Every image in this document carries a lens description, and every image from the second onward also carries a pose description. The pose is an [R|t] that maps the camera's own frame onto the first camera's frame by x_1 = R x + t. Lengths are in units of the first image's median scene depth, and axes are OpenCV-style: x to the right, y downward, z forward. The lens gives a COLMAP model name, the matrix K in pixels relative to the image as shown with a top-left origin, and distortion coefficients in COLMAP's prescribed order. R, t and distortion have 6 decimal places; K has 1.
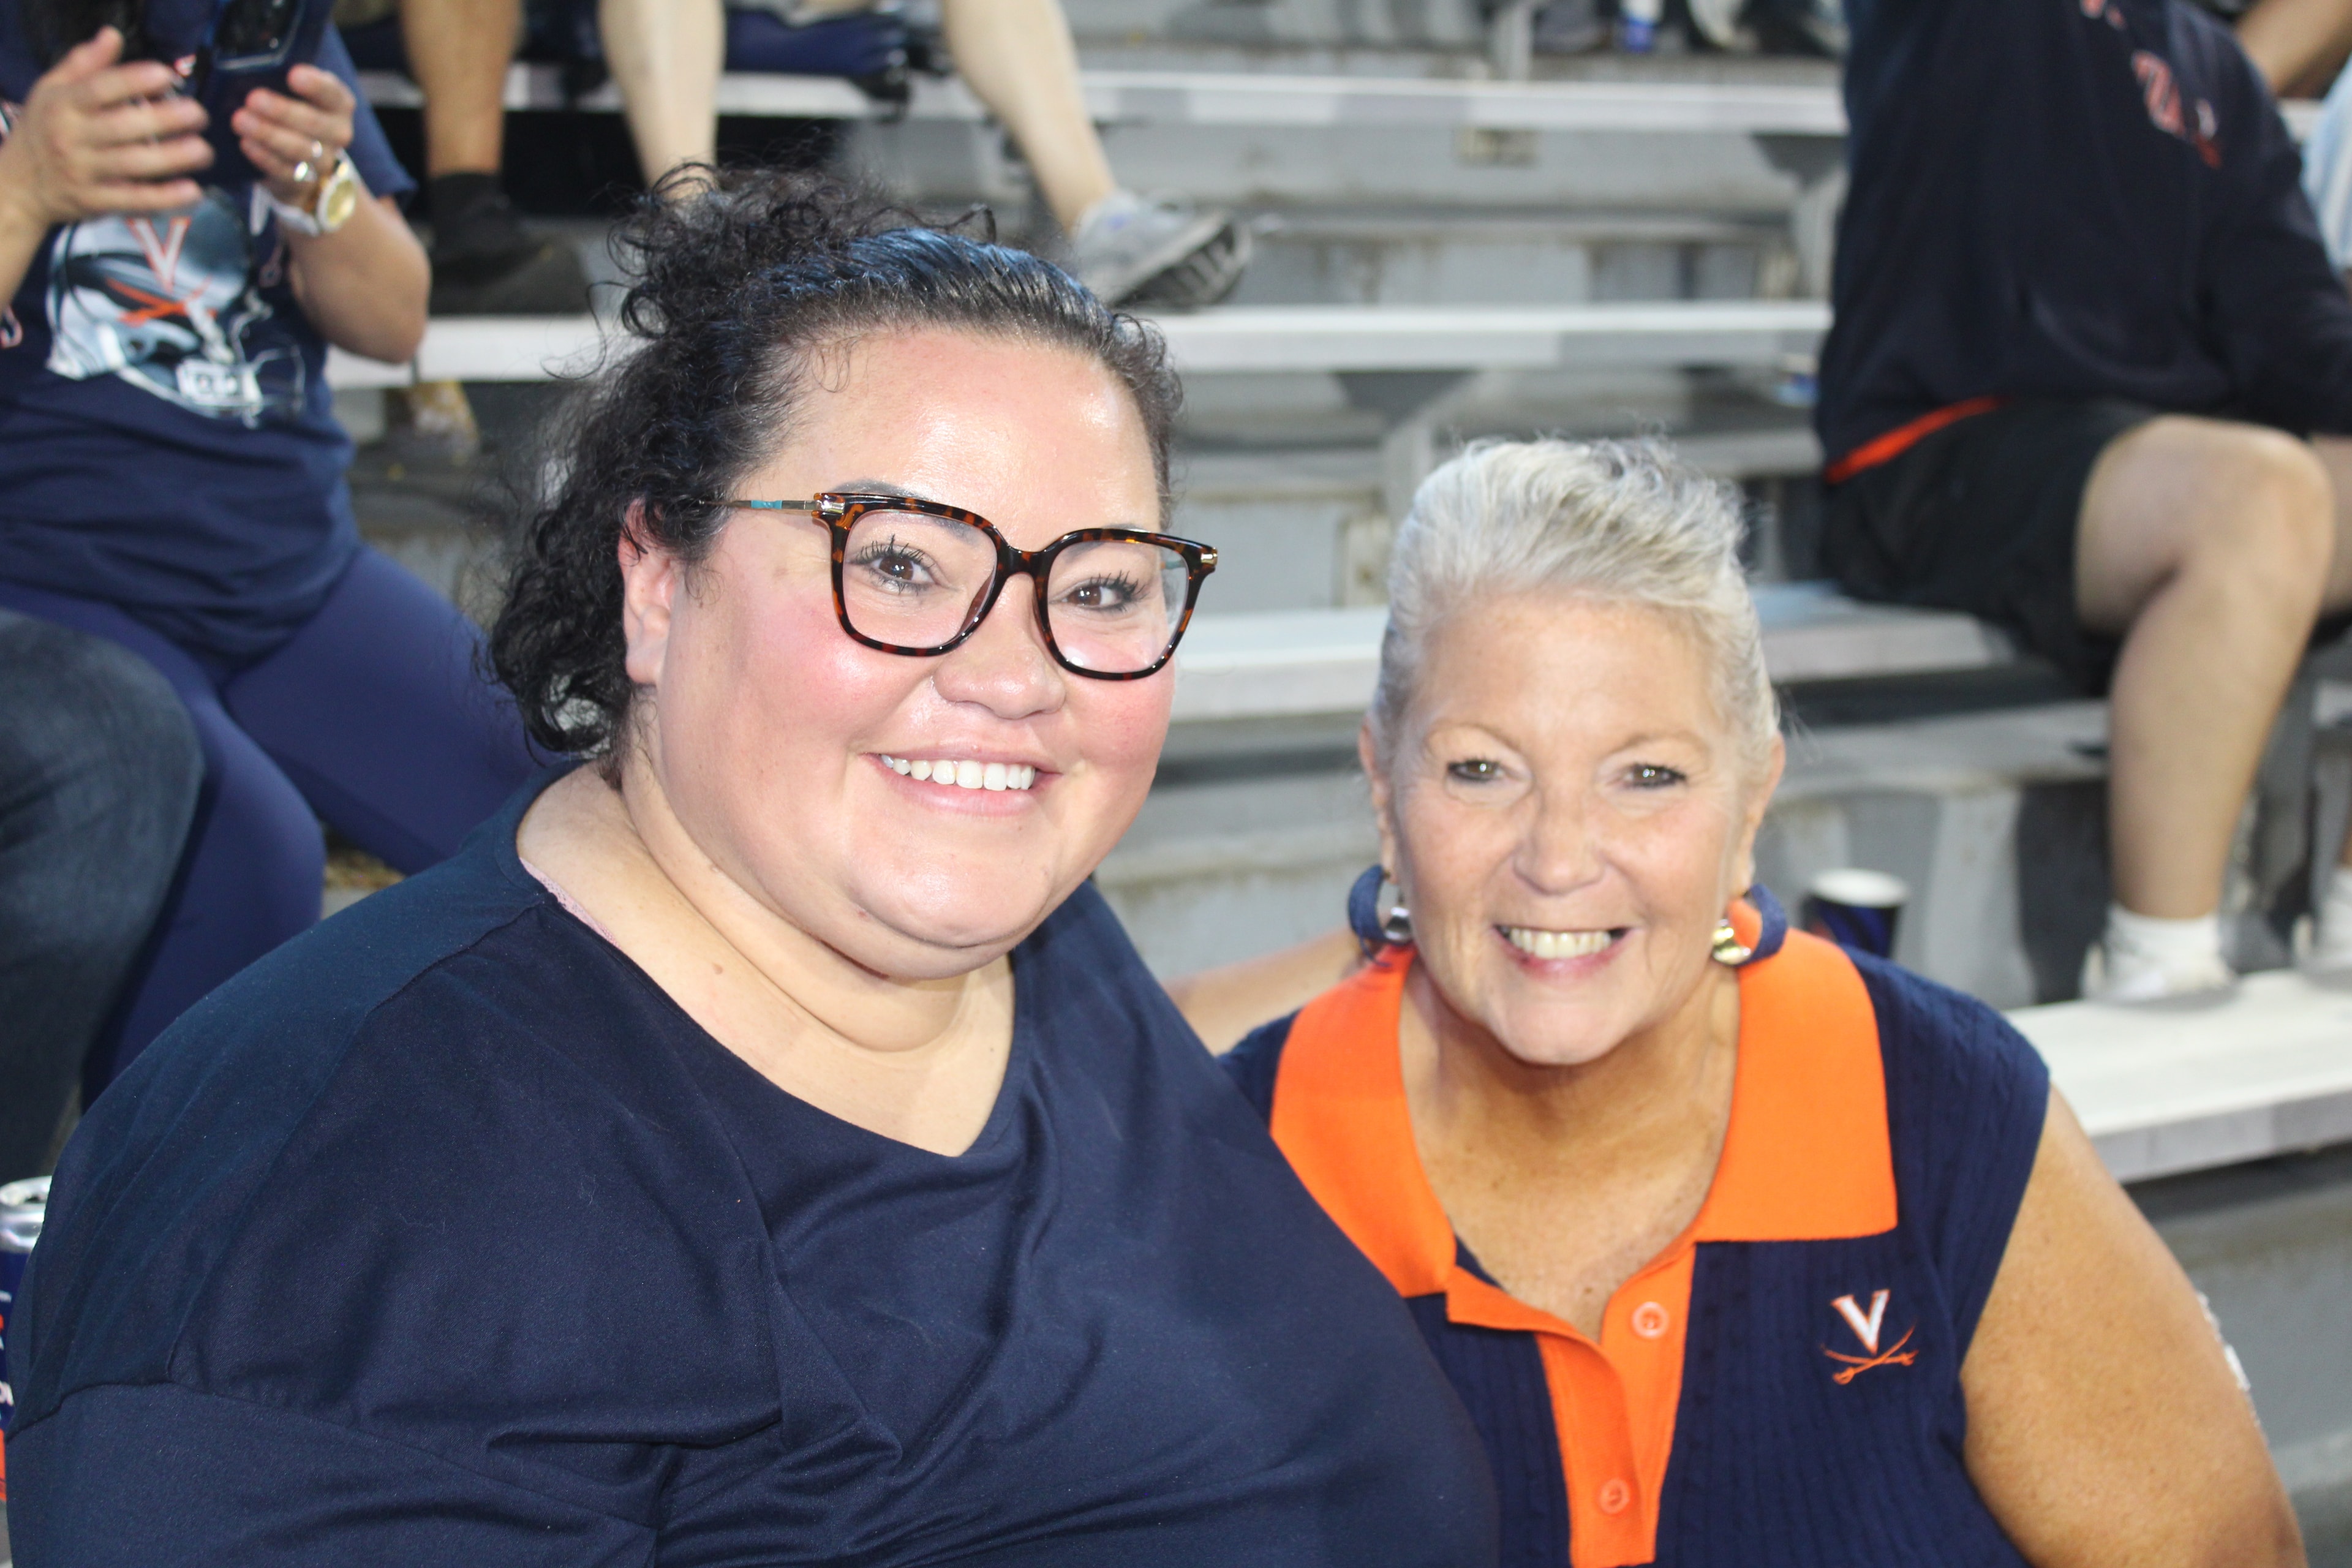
lens RADIAL K [[3444.4, 0, 1176.2], [0, 3444.4, 762.8], [0, 0, 1]] dist [0.026134, 0.161532]
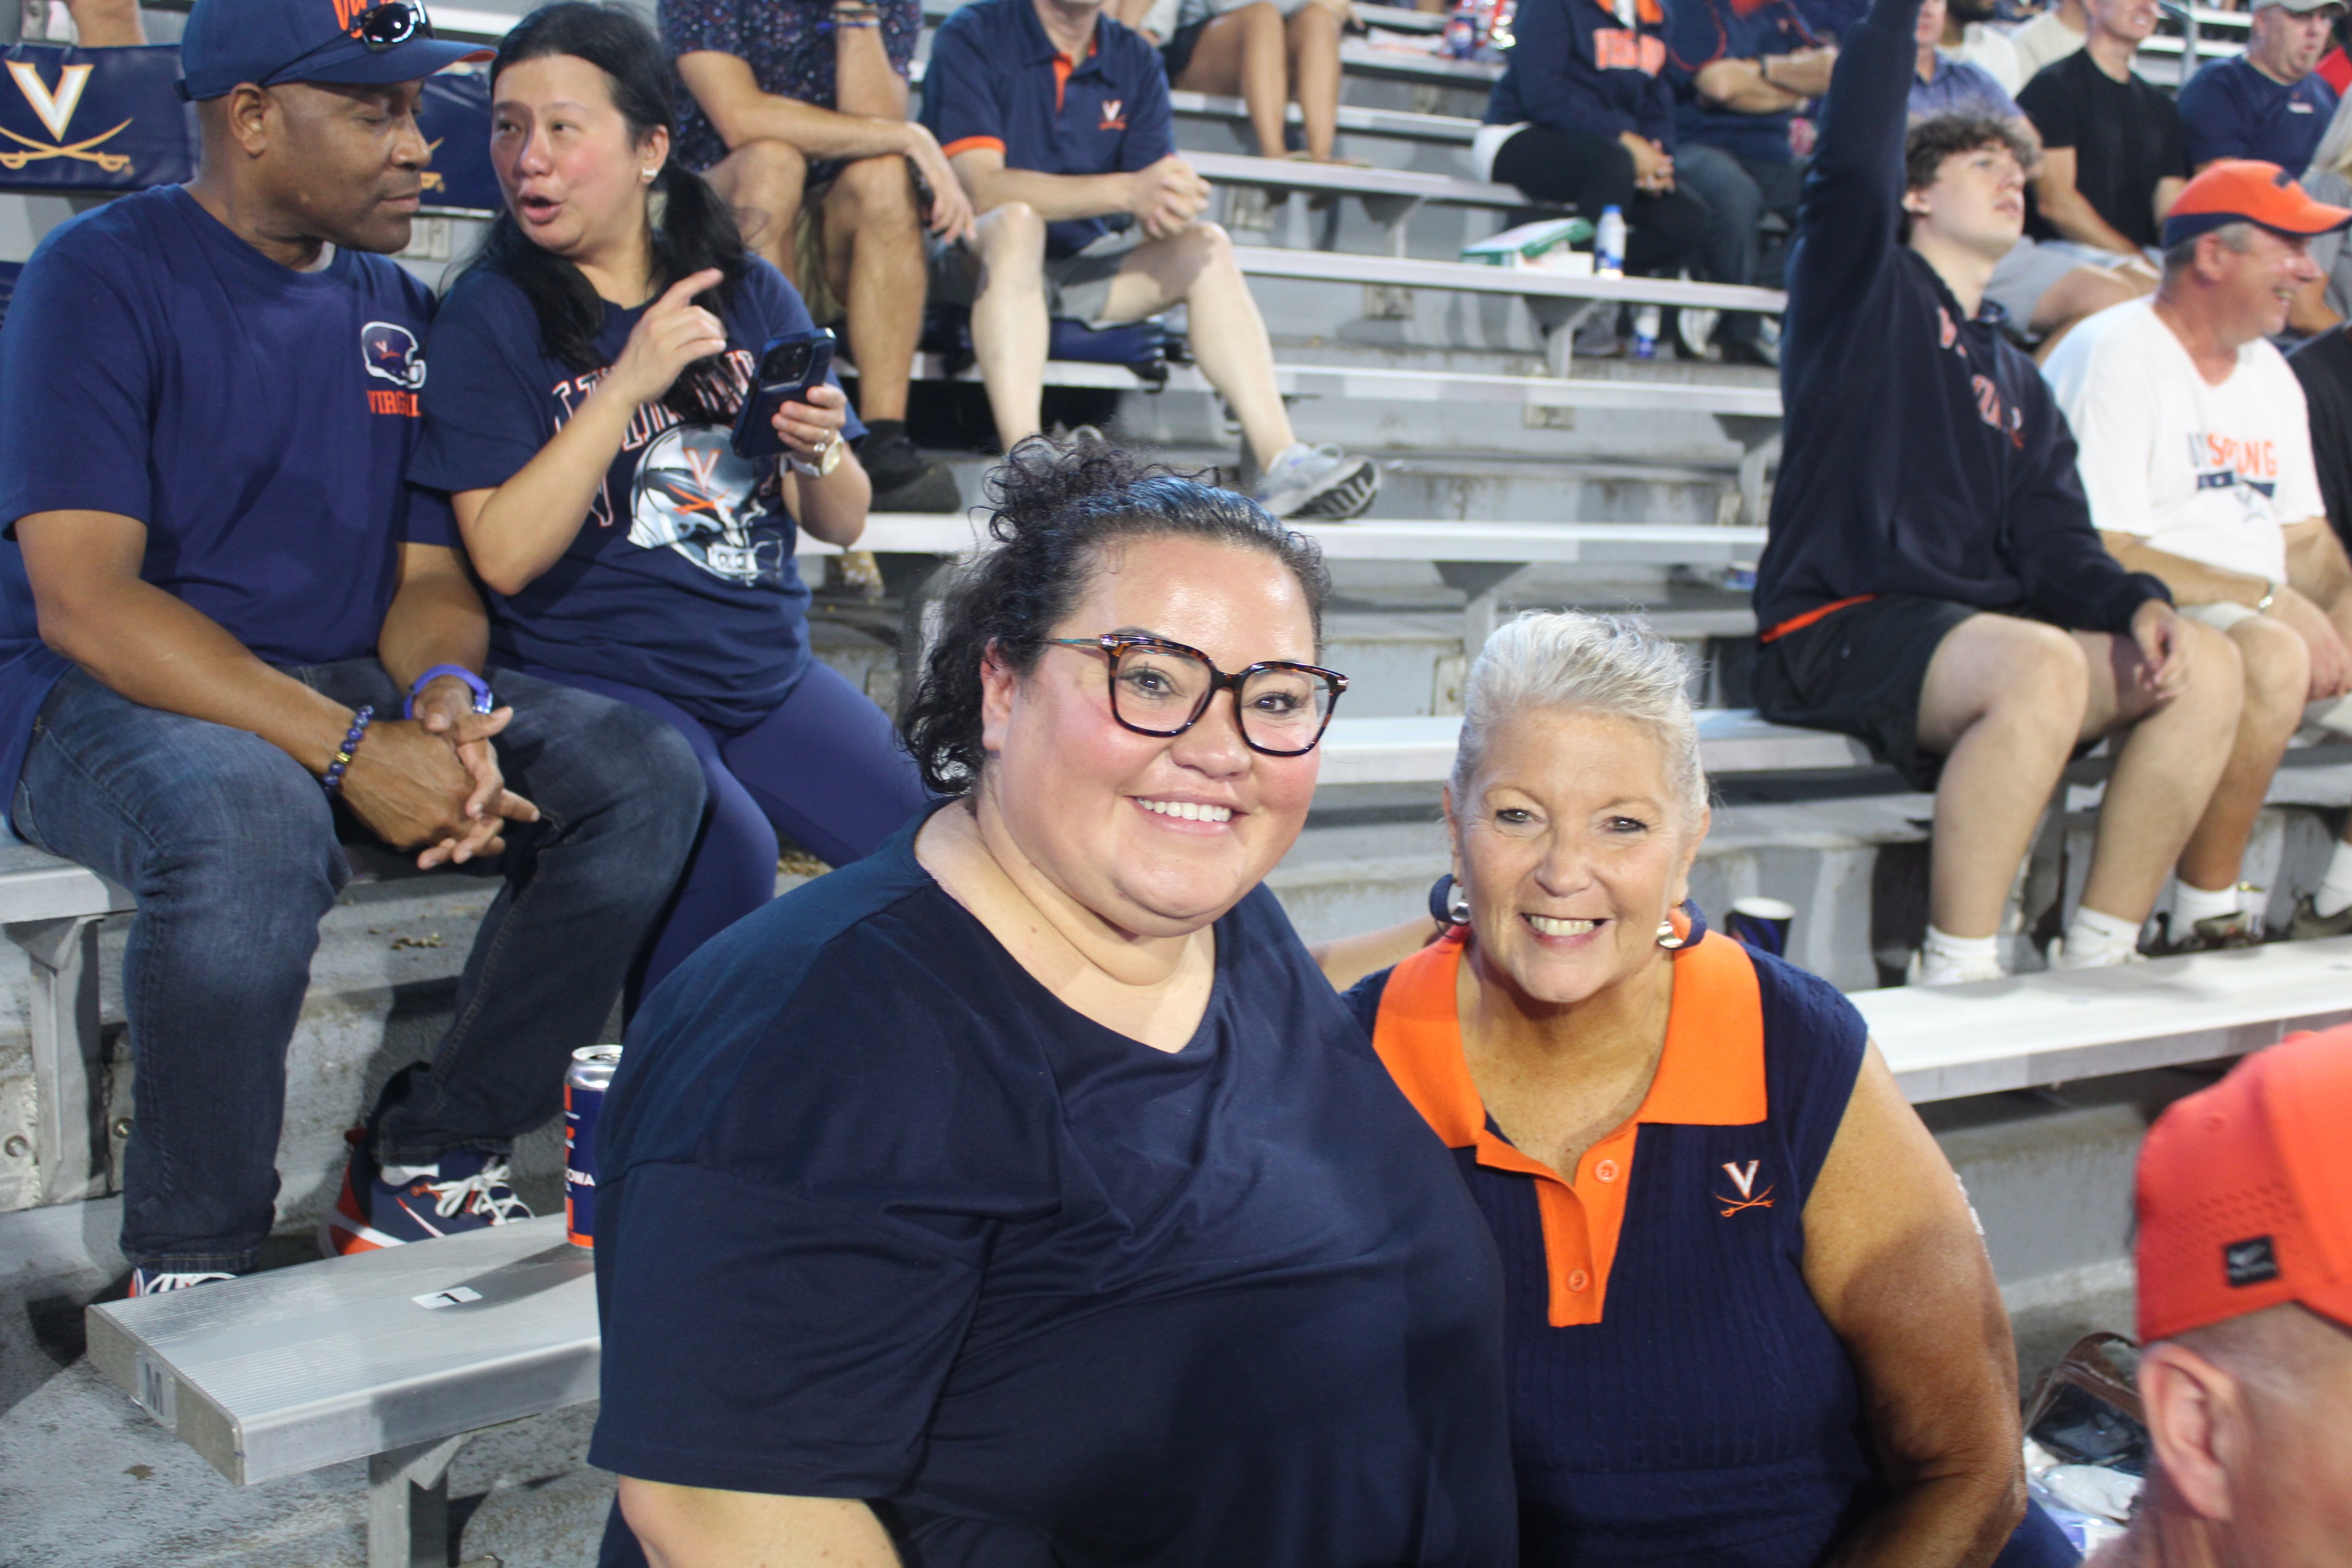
lens RADIAL K [[3444.4, 0, 1176.2], [0, 3444.4, 762.8], [0, 0, 1]] dist [0.026134, 0.161532]
pose [[0.997266, 0.032517, -0.066354, 0.037759], [-0.034149, 0.999138, -0.023614, 0.017498], [0.065529, 0.025815, 0.997517, -0.579423]]
